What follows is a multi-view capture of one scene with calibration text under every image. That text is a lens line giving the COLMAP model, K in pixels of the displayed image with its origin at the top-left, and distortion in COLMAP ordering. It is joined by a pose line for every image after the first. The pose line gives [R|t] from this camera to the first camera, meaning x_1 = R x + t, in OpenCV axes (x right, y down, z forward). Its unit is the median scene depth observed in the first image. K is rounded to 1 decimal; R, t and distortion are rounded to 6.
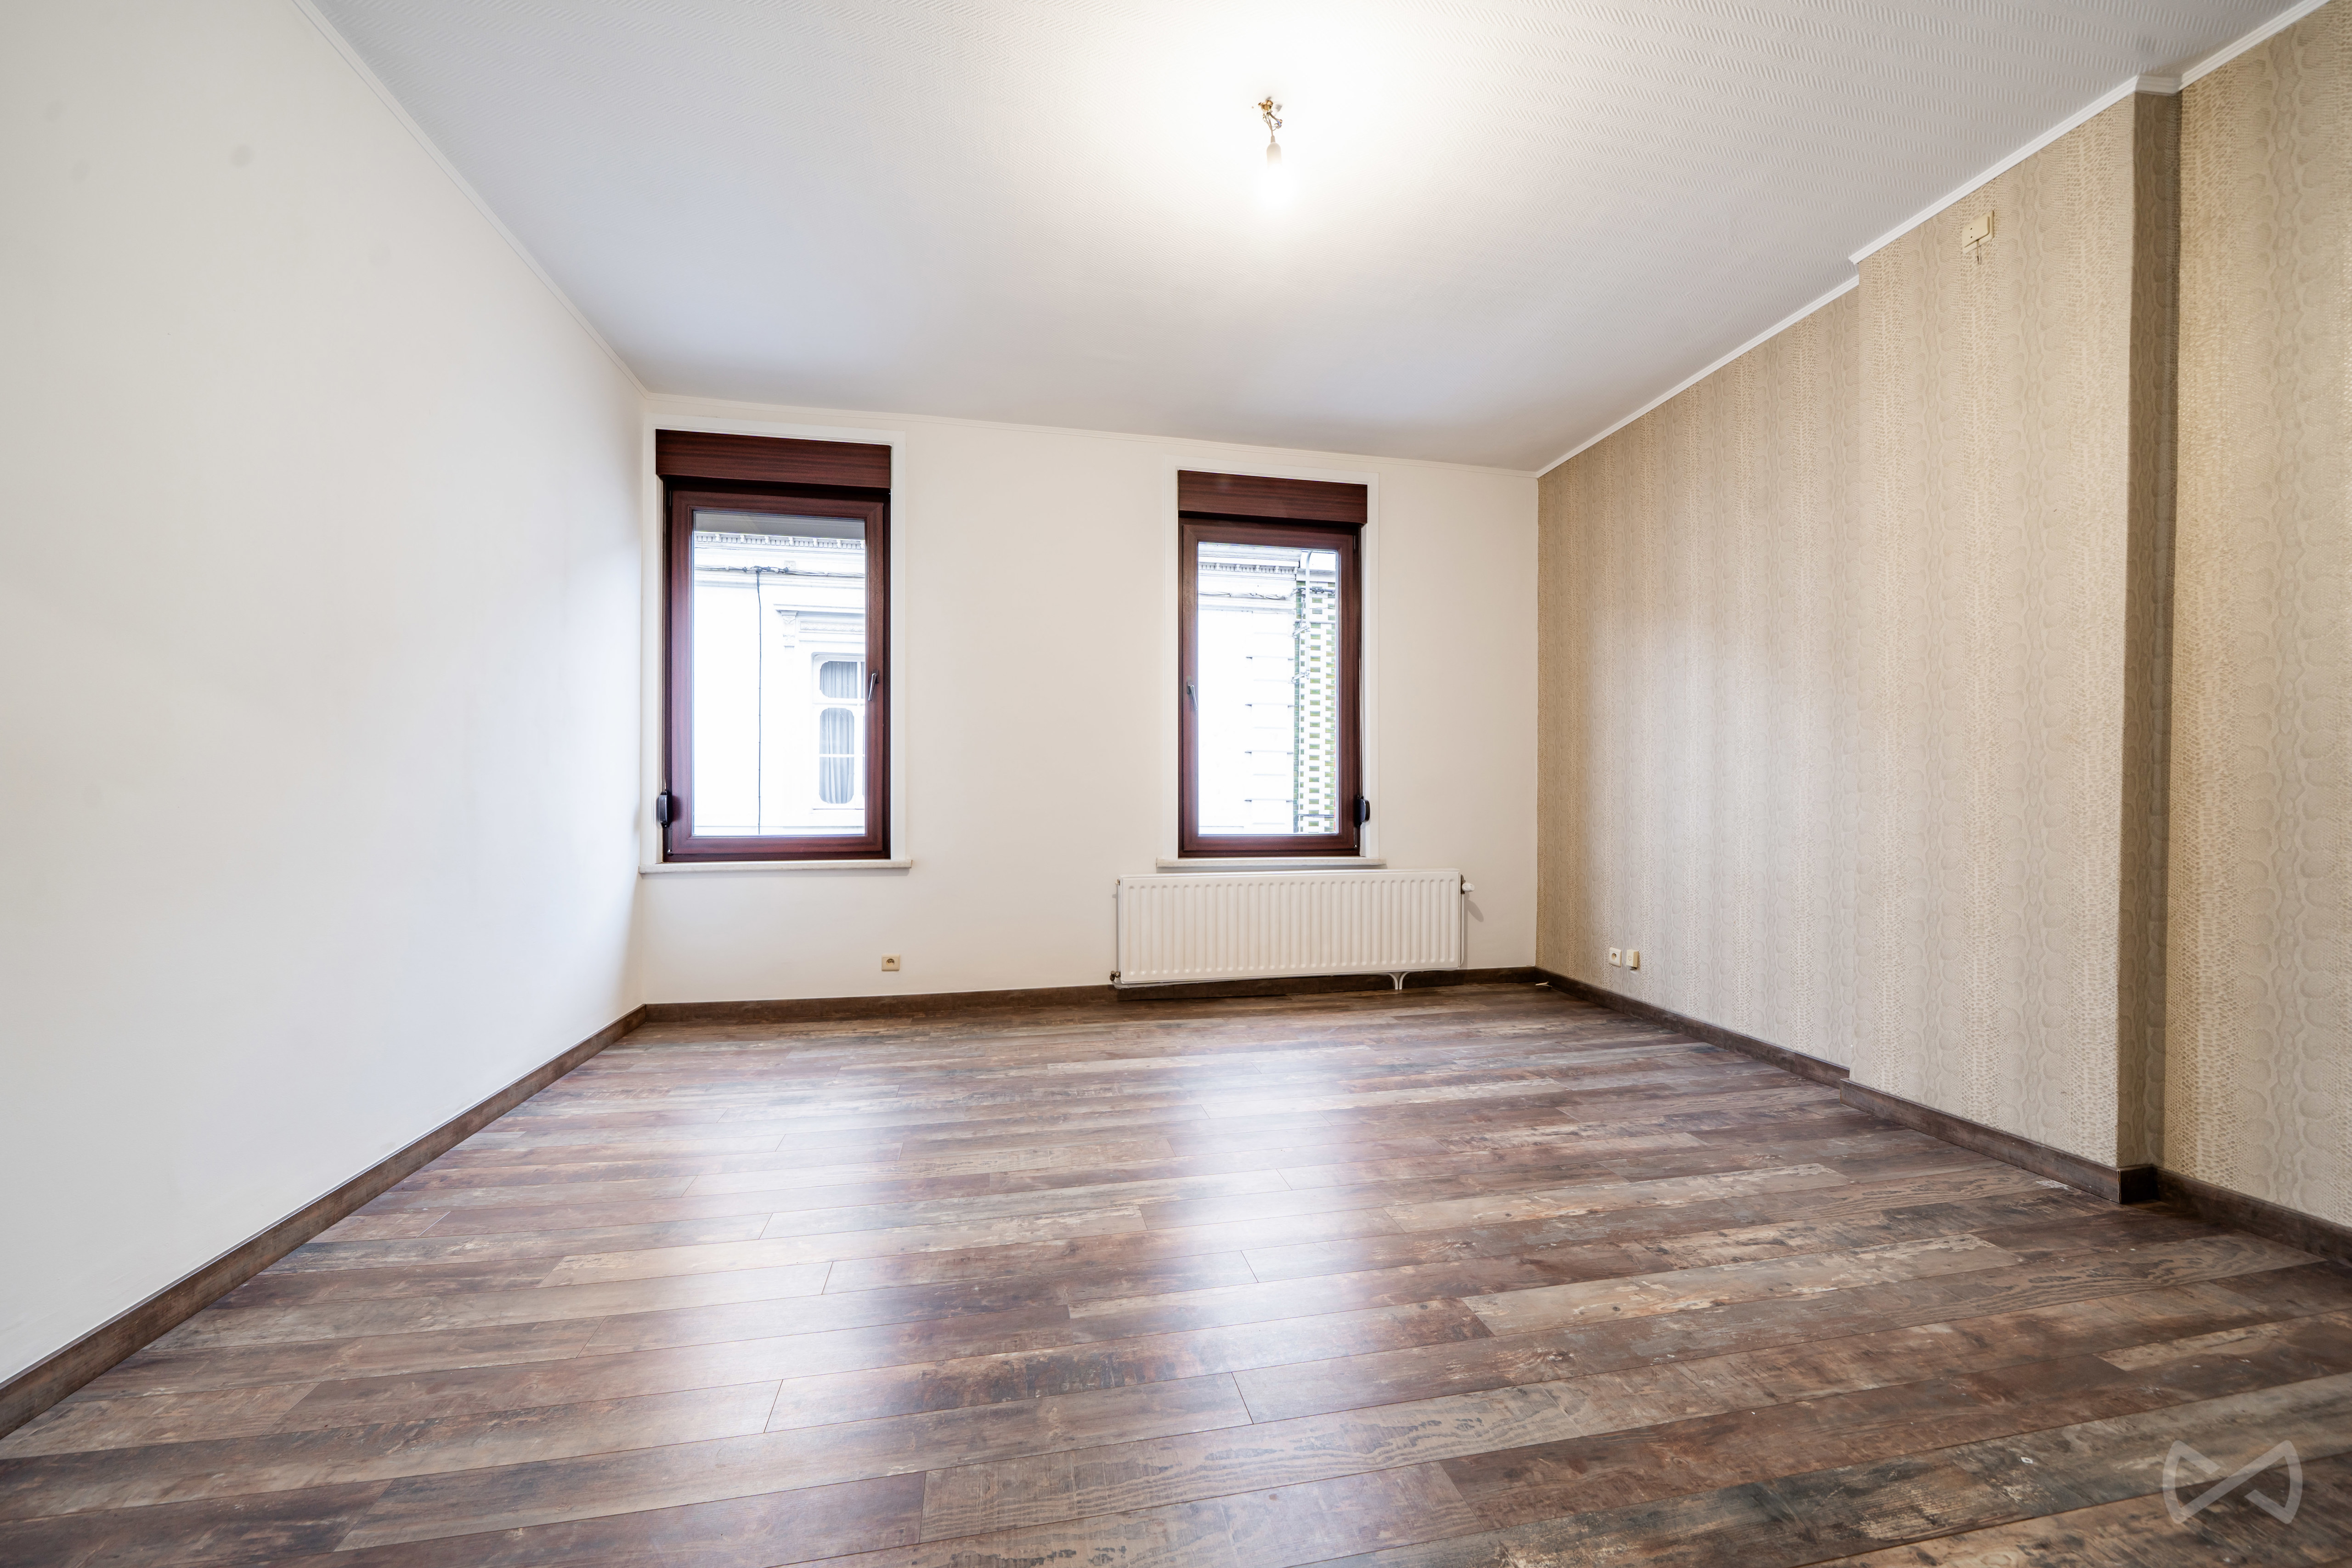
lens RADIAL K [[900.8, 0, 1167.0], [0, 900.8, 796.4], [0, 0, 1]] dist [-0.001752, 0.000490]
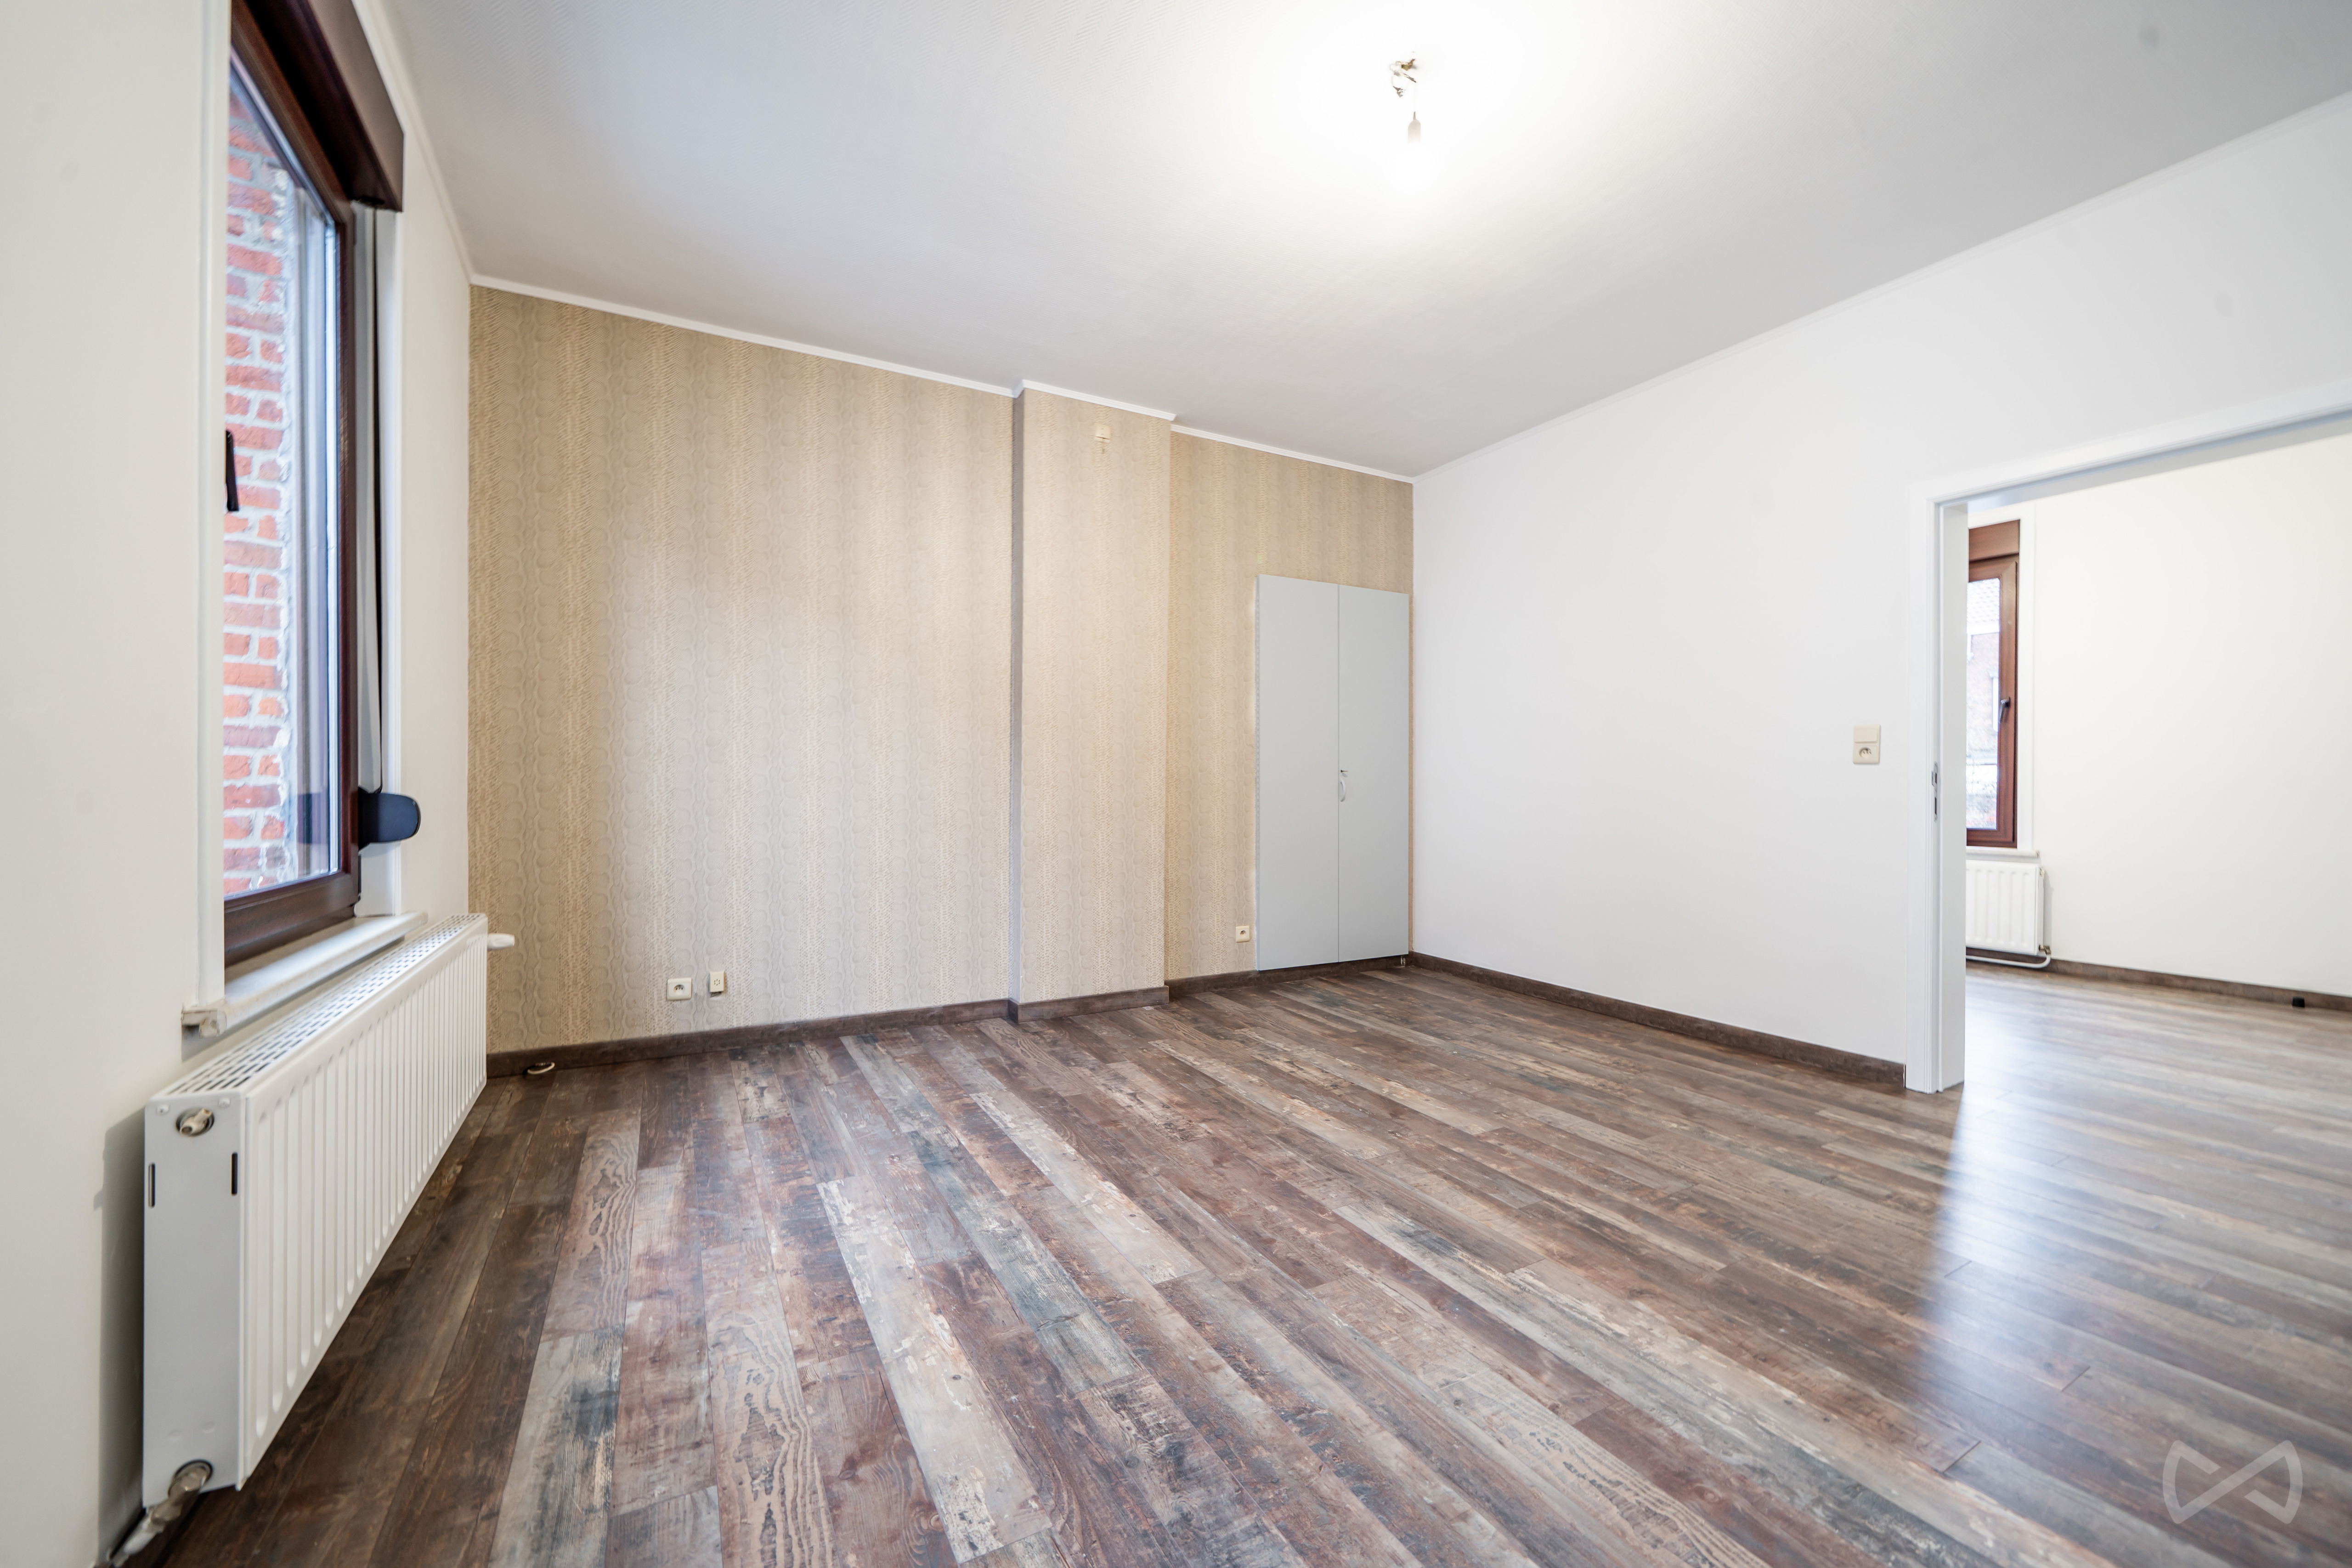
lens RADIAL K [[900.8, 0, 1167.0], [0, 900.8, 796.4], [0, 0, 1]] dist [-0.001752, 0.000490]
pose [[-0.309641, -0.011571, 0.950783, -0.587217], [-0.004395, 0.999933, 0.010737, -0.004561], [-0.950843, -0.000854, -0.309671, 1.249107]]
